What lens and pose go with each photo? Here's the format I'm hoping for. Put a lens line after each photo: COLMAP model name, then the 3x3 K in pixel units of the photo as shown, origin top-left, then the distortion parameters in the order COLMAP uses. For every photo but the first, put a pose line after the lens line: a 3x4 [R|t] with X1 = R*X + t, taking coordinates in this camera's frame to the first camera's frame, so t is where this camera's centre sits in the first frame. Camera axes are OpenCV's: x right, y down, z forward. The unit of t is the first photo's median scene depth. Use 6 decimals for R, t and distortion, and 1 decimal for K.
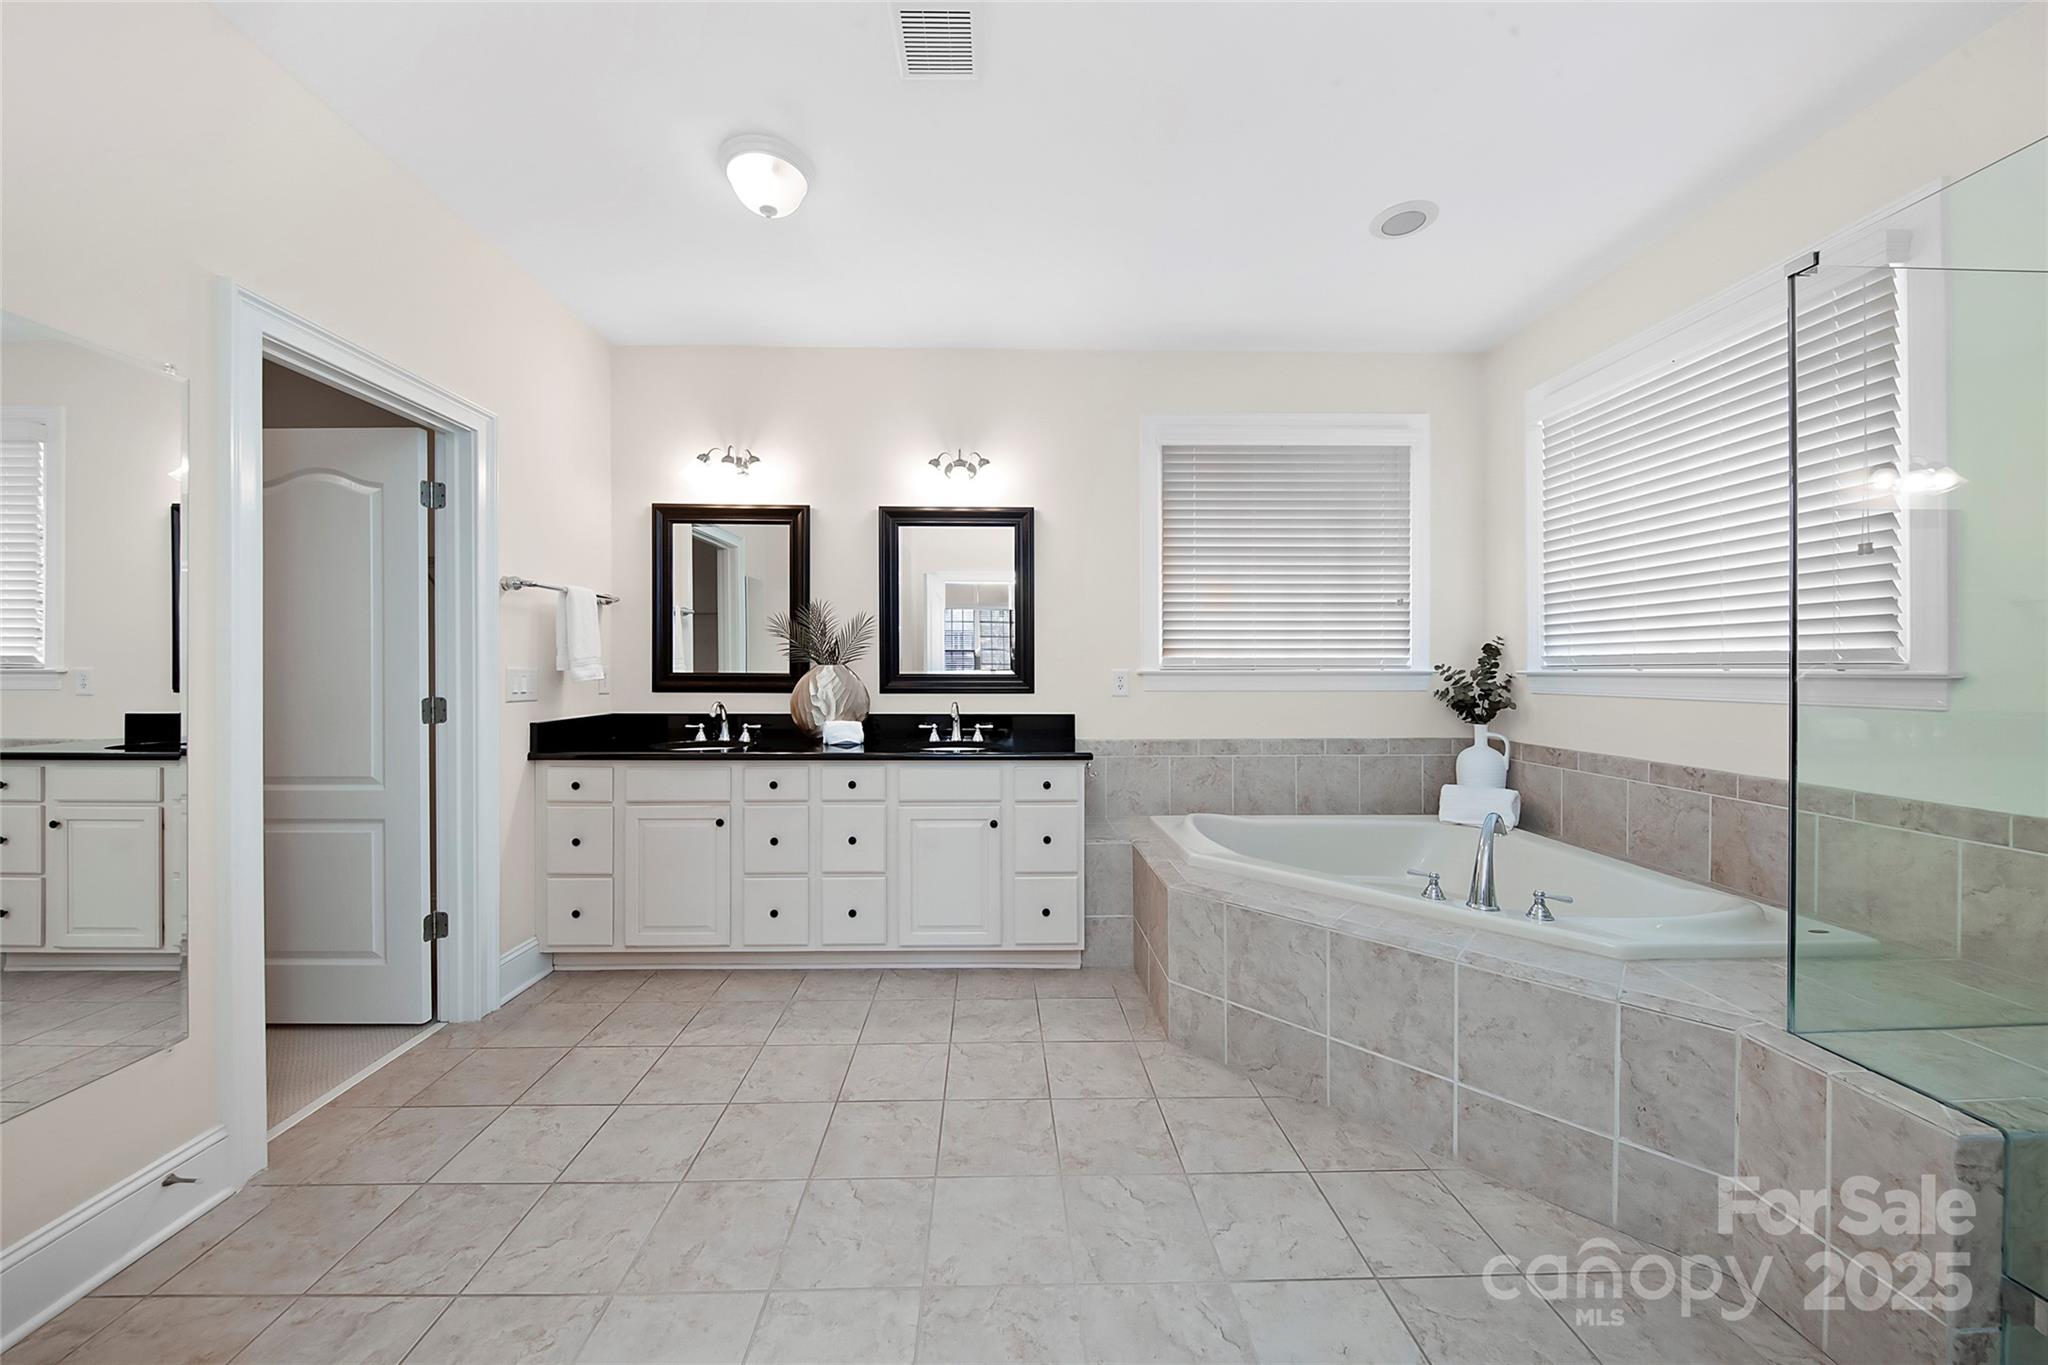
lens RADIAL K [[710.3, 0, 1014.6], [0, 710.3, 671.5], [0, 0, 1]] dist [0.001068, -0.000005]
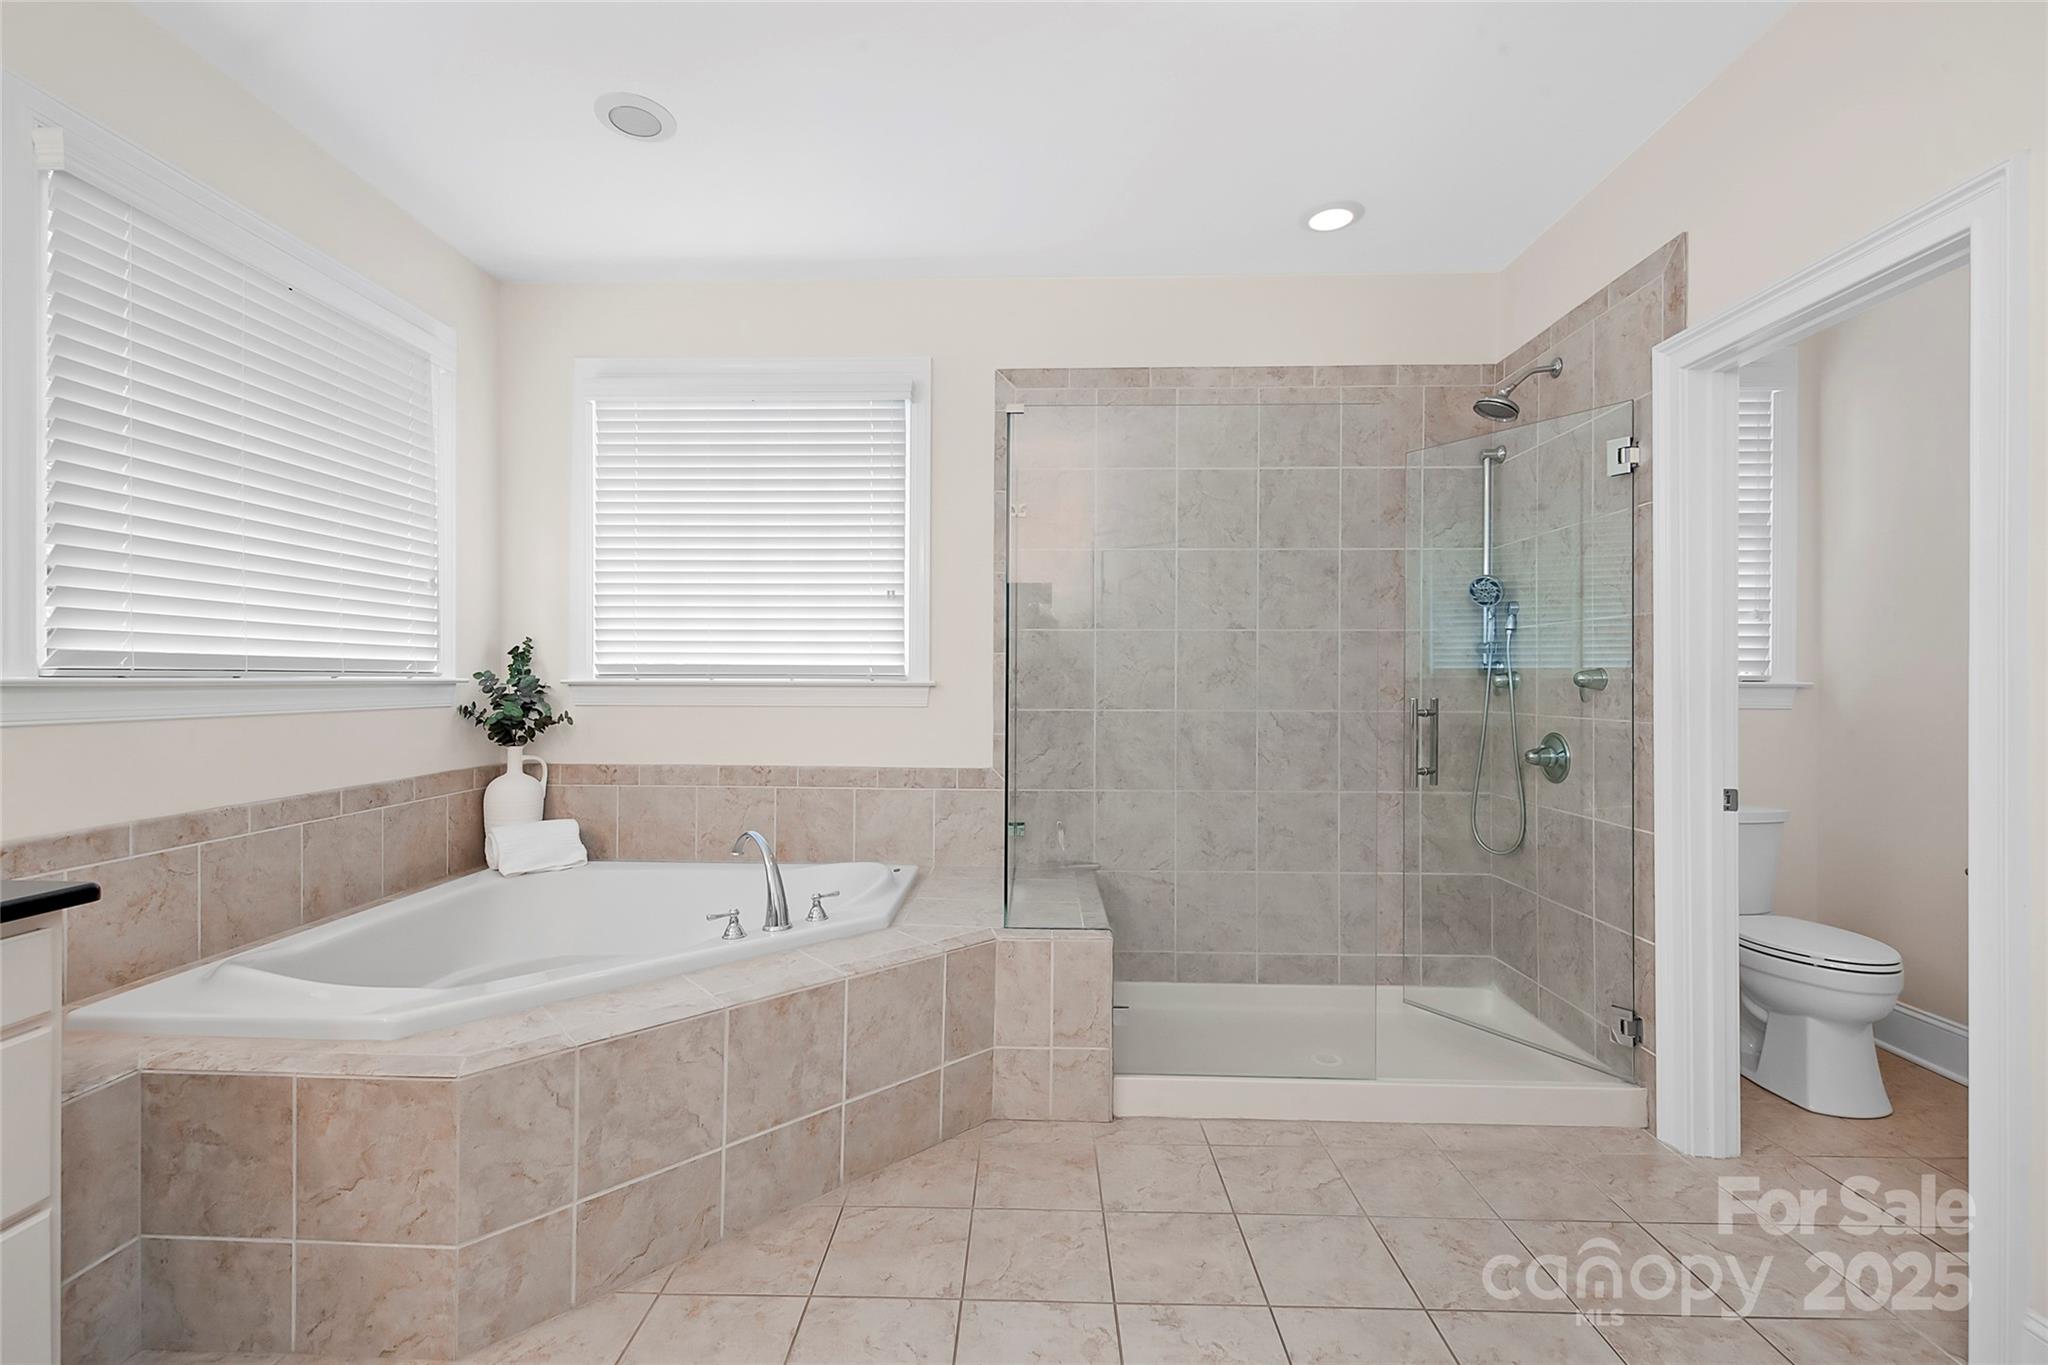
lens RADIAL K [[878.0, 0, 1015.7], [0, 878.0, 690.3], [0, 0, 1]] dist [0.012931, 0.000288]
pose [[0.056509, -0.010409, 0.998348, -0.355262], [-0.001331, 0.999944, 0.010501, -0.000487], [-0.998401, -0.001922, 0.056492, 0.437427]]
